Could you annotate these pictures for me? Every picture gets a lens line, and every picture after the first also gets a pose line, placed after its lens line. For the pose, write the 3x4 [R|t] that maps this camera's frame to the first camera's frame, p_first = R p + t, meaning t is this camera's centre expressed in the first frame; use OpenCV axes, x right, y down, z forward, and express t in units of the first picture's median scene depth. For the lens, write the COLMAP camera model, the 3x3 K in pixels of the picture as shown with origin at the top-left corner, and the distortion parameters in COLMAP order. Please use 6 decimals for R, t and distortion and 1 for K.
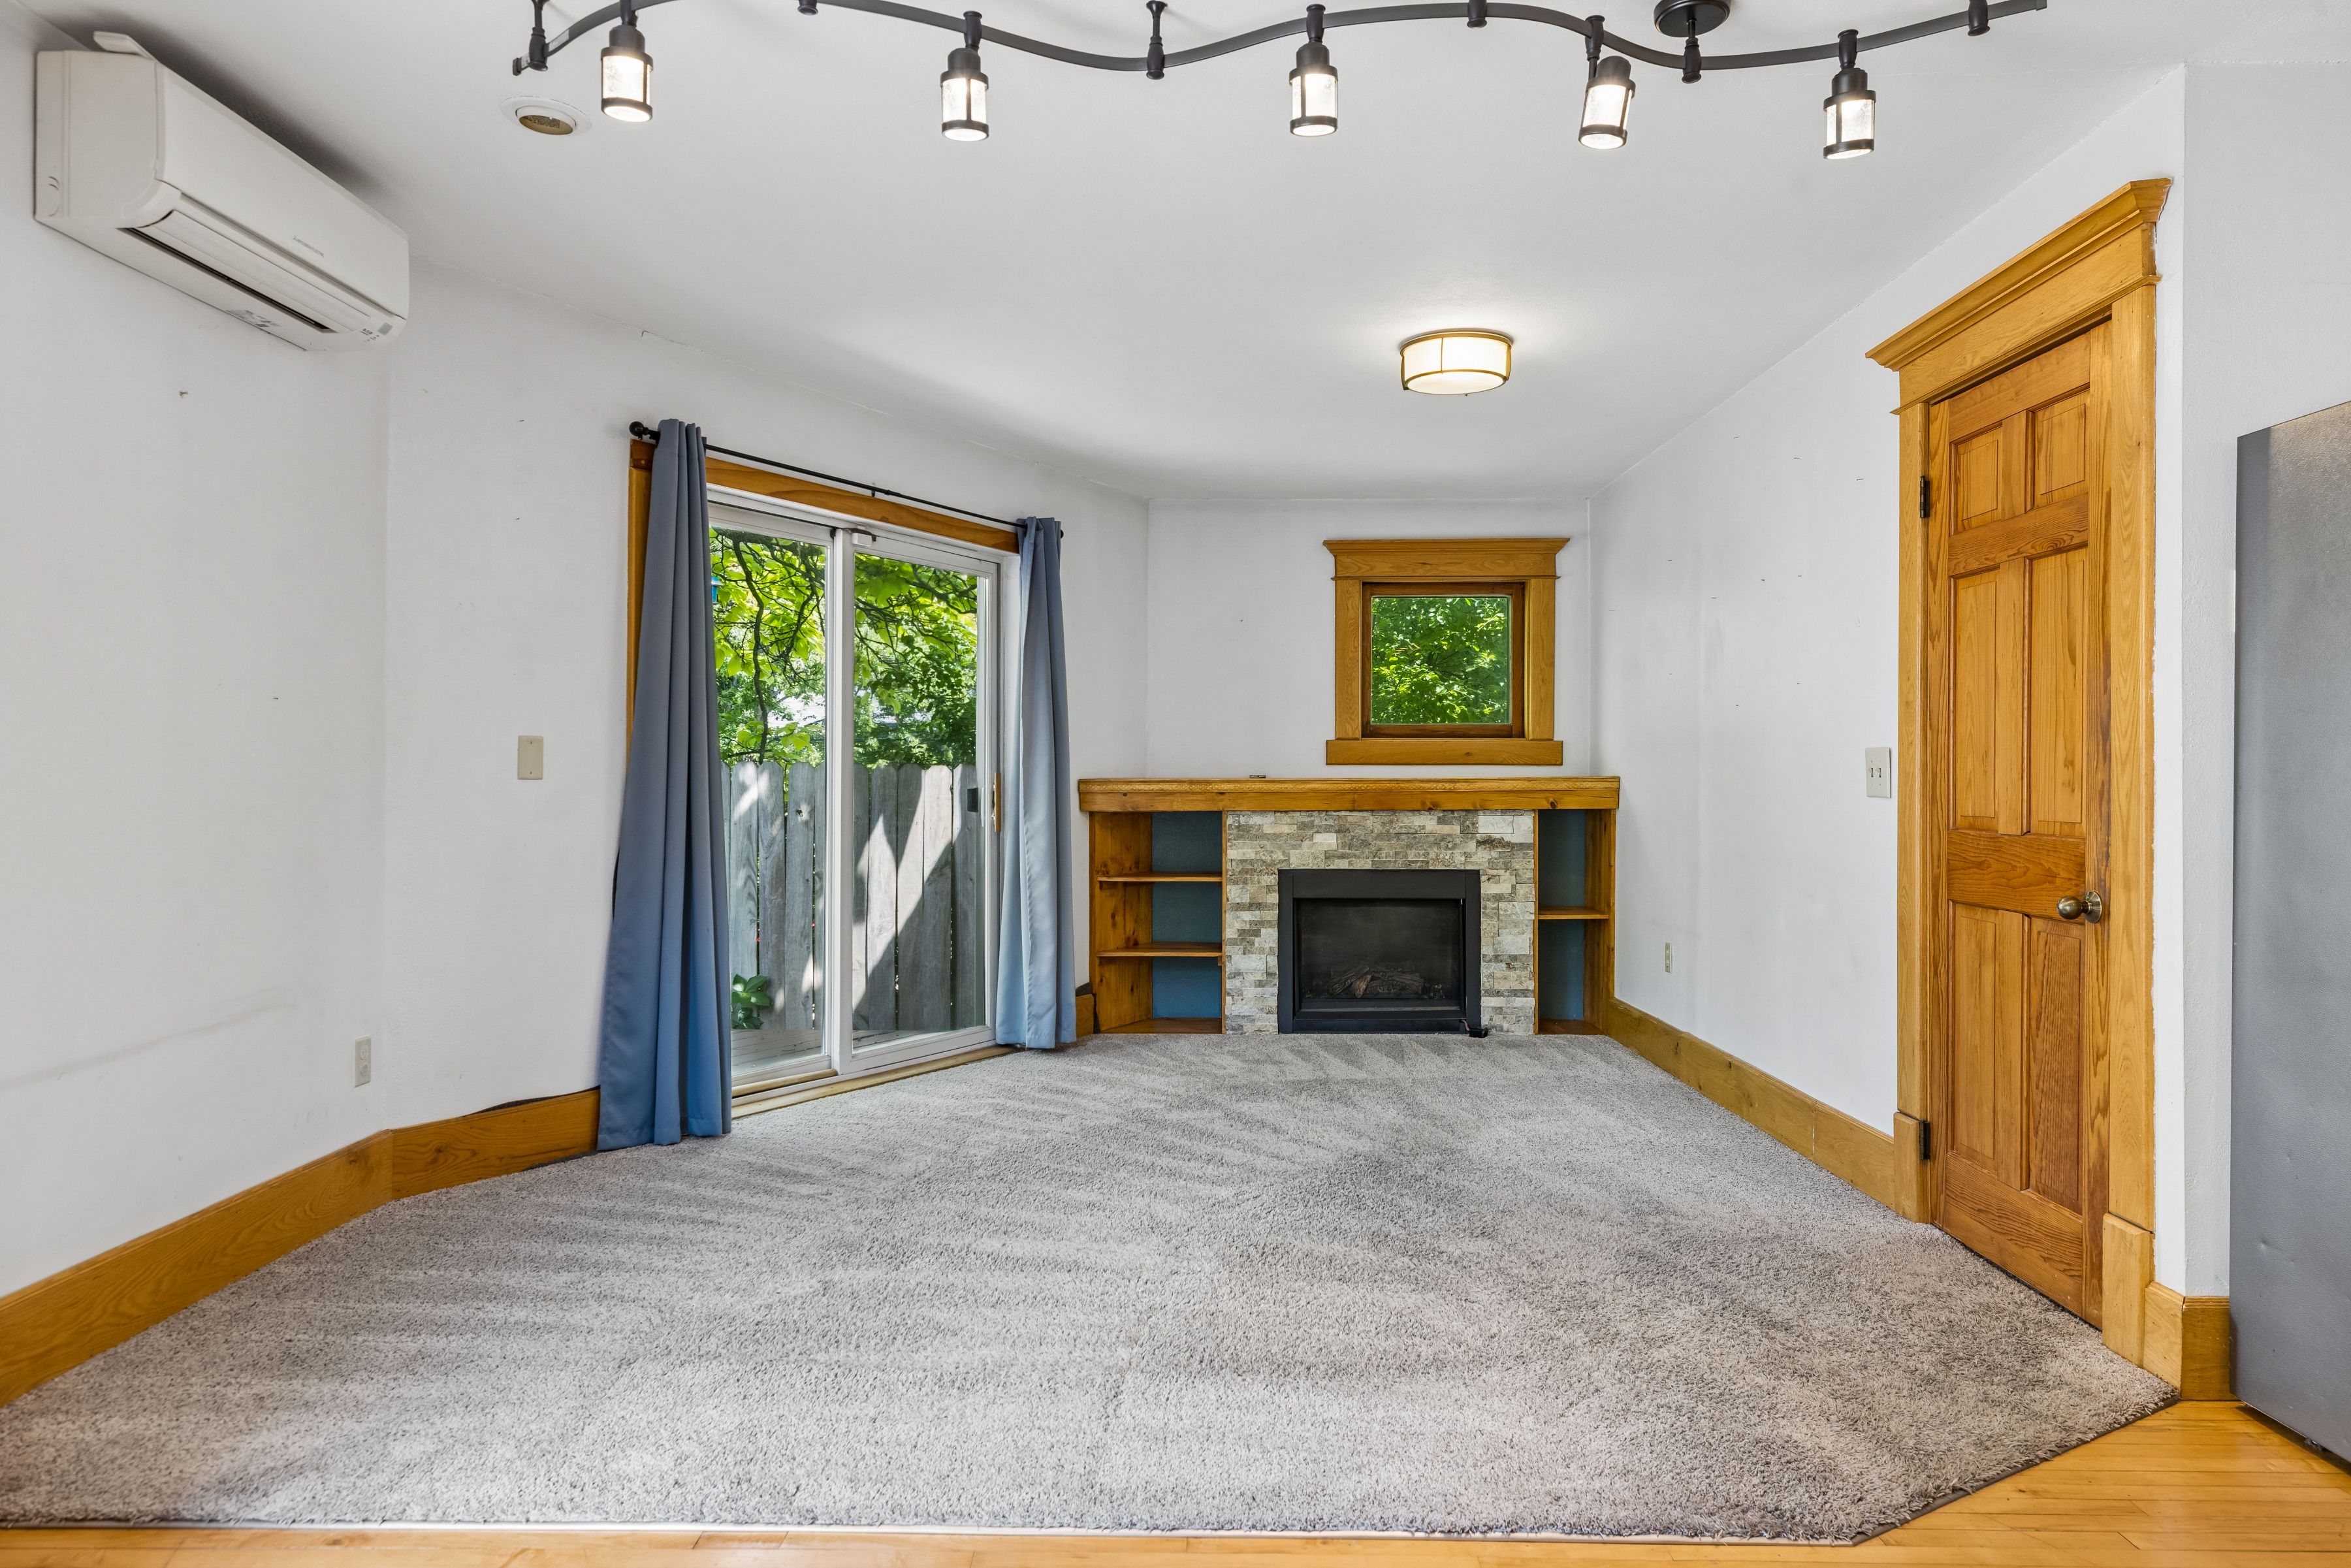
lens RADIAL K [[1463.9, 0, 1175.5], [0, 1463.9, 784.0], [0, 0, 1]] dist [0.007109, 0.001956]
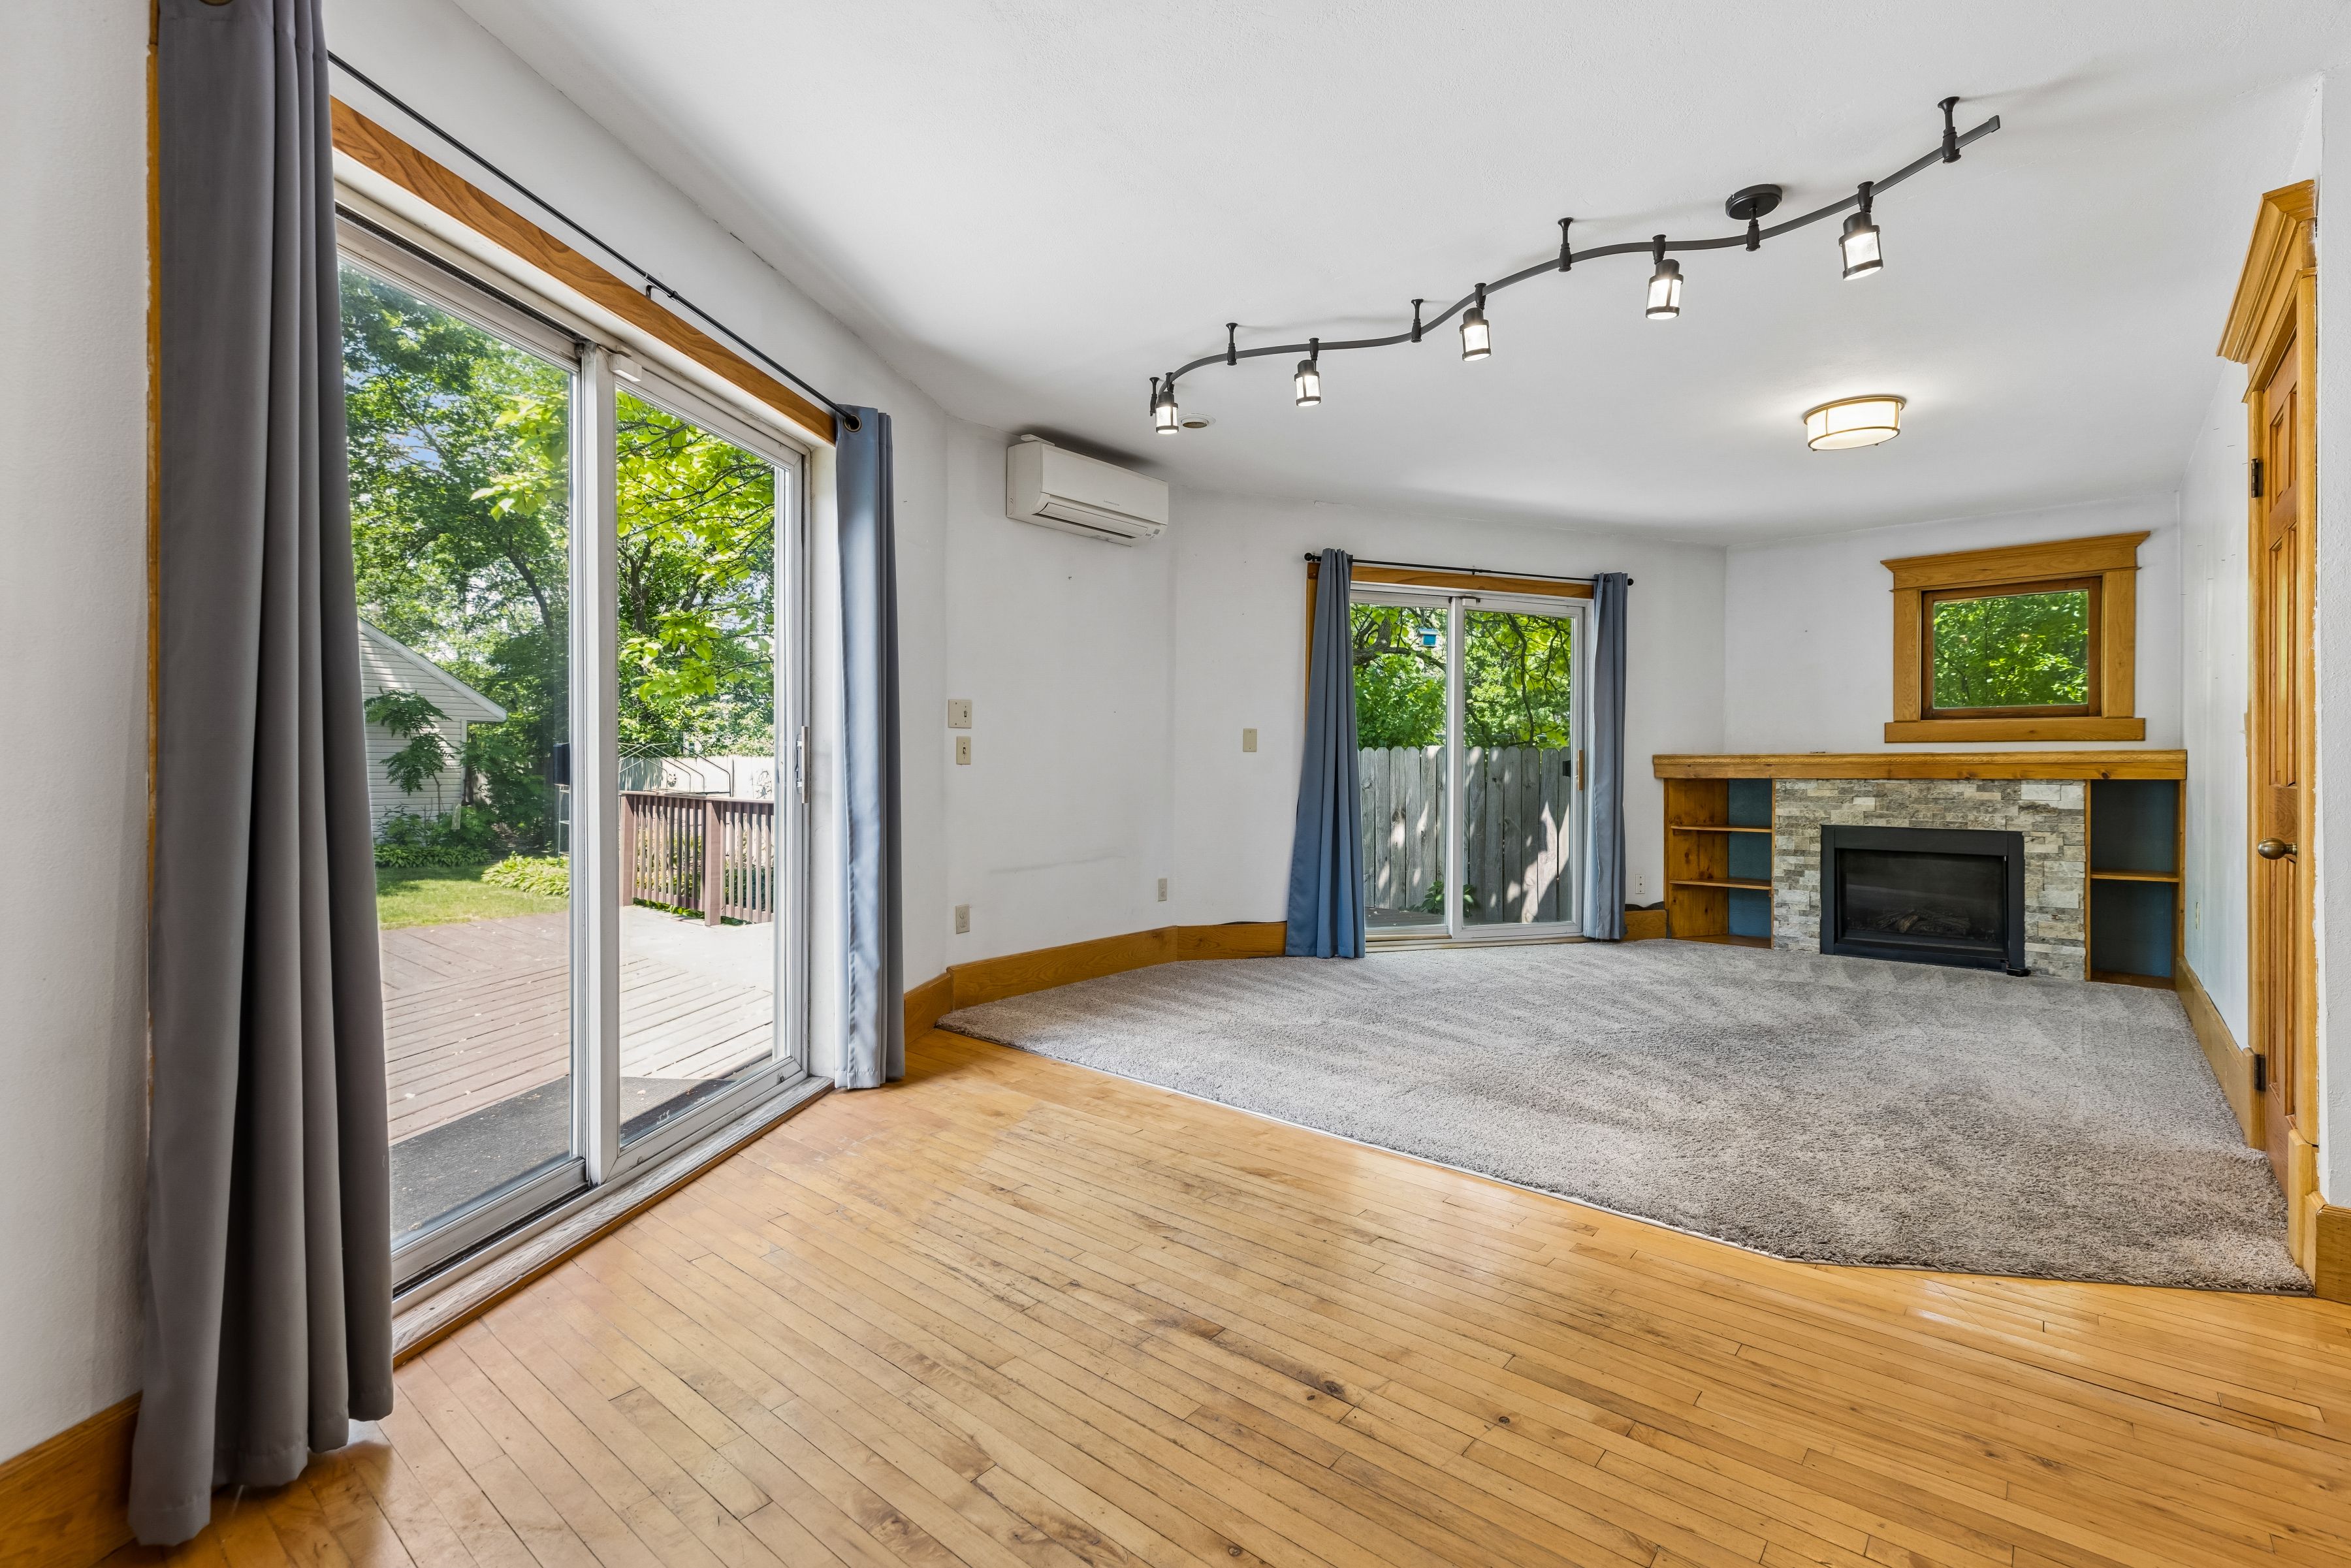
lens RADIAL K [[1044.0, 0, 1179.6], [0, 1044.0, 770.4], [0, 0, 1]] dist [0.002895, -0.000740]
pose [[0.770050, 0.003720, -0.637973, 0.221622], [-0.004707, 0.999989, 0.000149, 0.013502], [0.637966, 0.002888, 0.770059, -0.057228]]
